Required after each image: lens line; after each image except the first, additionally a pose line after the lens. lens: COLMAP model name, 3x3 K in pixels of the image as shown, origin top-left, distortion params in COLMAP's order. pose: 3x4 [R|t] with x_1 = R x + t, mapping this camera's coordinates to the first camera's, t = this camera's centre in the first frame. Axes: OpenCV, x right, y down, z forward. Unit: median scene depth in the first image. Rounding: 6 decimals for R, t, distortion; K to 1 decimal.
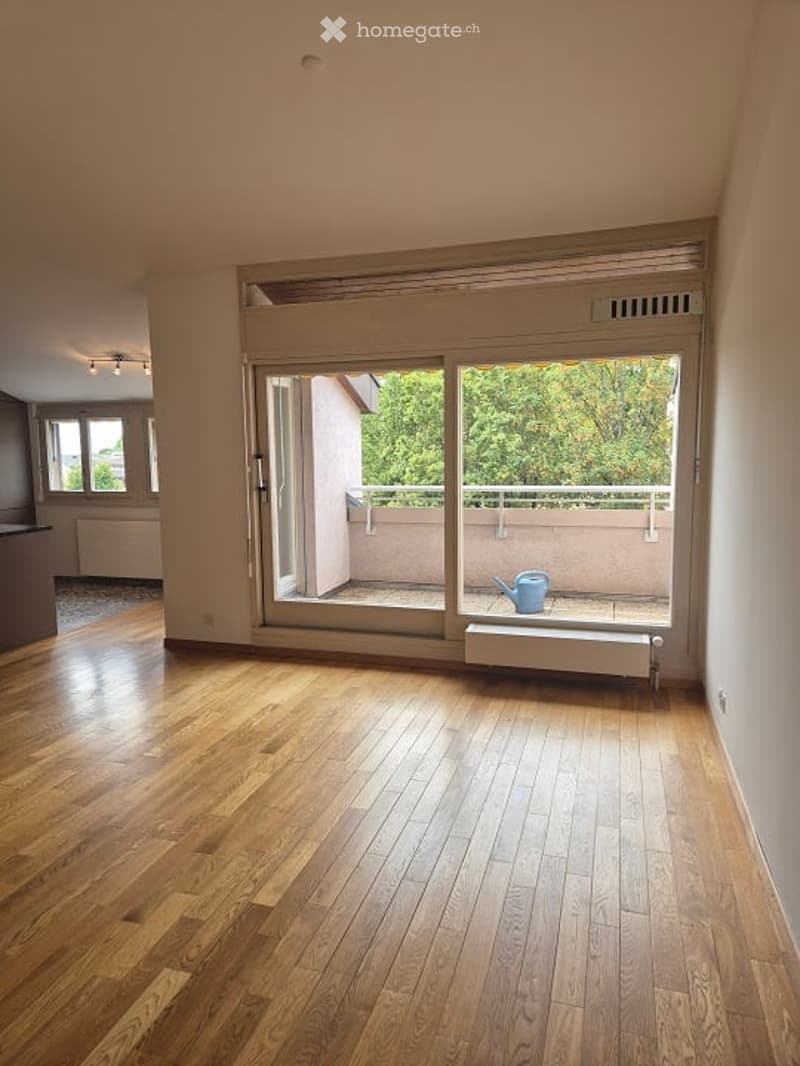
lens RADIAL K [[714.0, 0, 400.0], [0, 714.0, 533.0], [0, 0, 1]] dist [-0.000873, -0.002234]
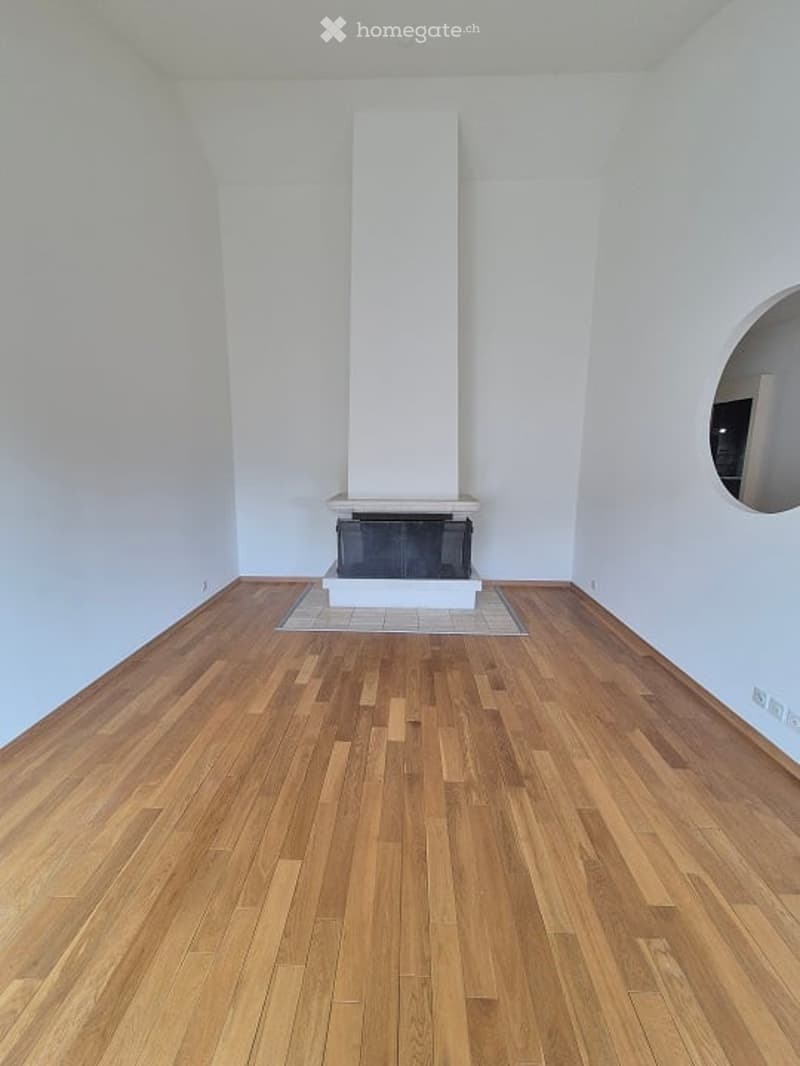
lens RADIAL K [[437.8, 0, 400.0], [0, 437.8, 533.0], [0, 0, 1]] dist [0.001862, -0.000080]
pose [[-0.962860, 0.052952, -0.264759, -0.079811], [-0.028763, 0.954885, 0.295581, -0.192992], [0.268466, 0.292218, -0.917897, 1.698755]]
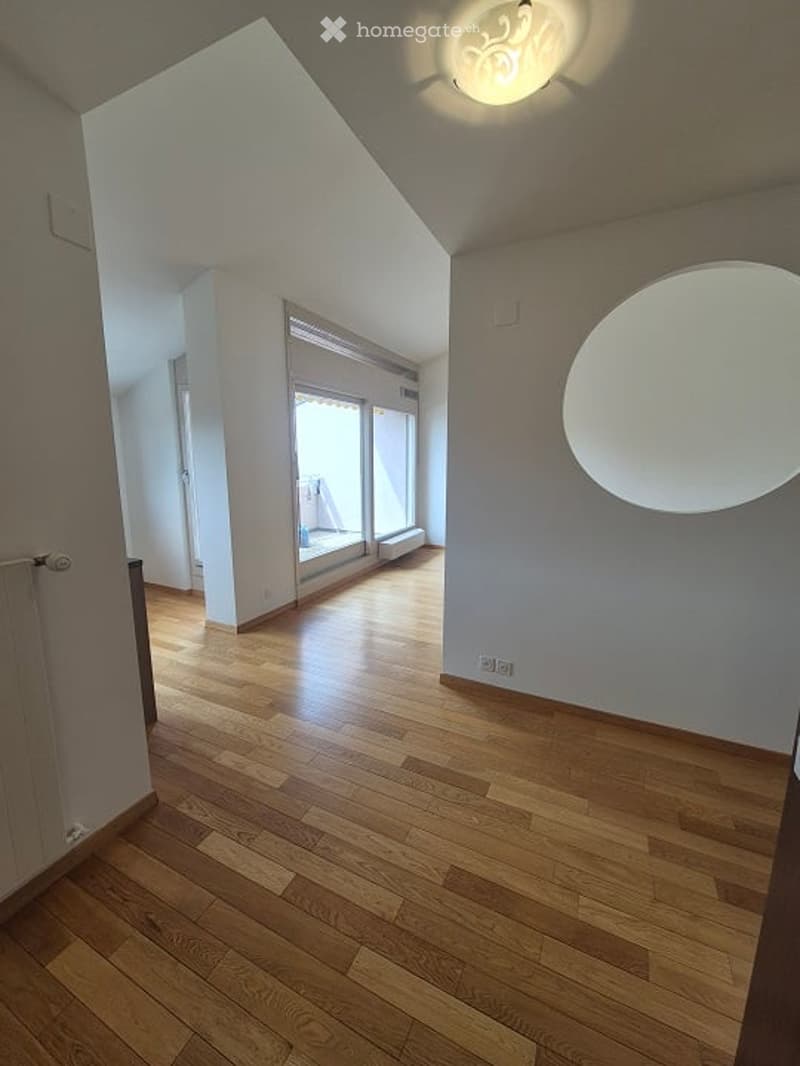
lens RADIAL K [[437.8, 0, 400.0], [0, 437.8, 533.0], [0, 0, 1]] dist [0.001862, -0.000080]
pose [[0.145425, -0.161255, 0.976139, -2.008325], [0.119092, 0.982307, 0.144532, -0.120062], [-0.982175, 0.095232, 0.162056, 1.437602]]
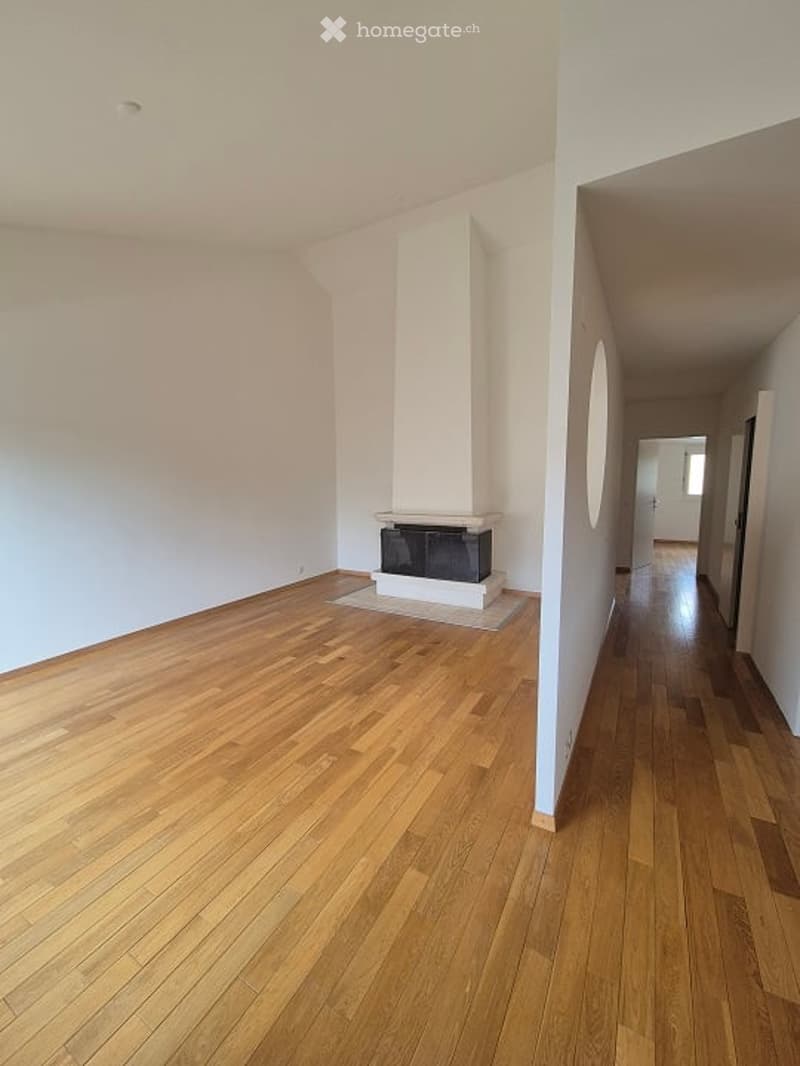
lens RADIAL K [[437.8, 0, 400.0], [0, 437.8, 533.0], [0, 0, 1]] dist [0.001862, -0.000080]
pose [[-0.978858, -0.007379, 0.204407, -0.841108], [0.043204, 0.969342, 0.241889, -0.255170], [-0.199925, 0.245606, -0.948529, 2.189653]]
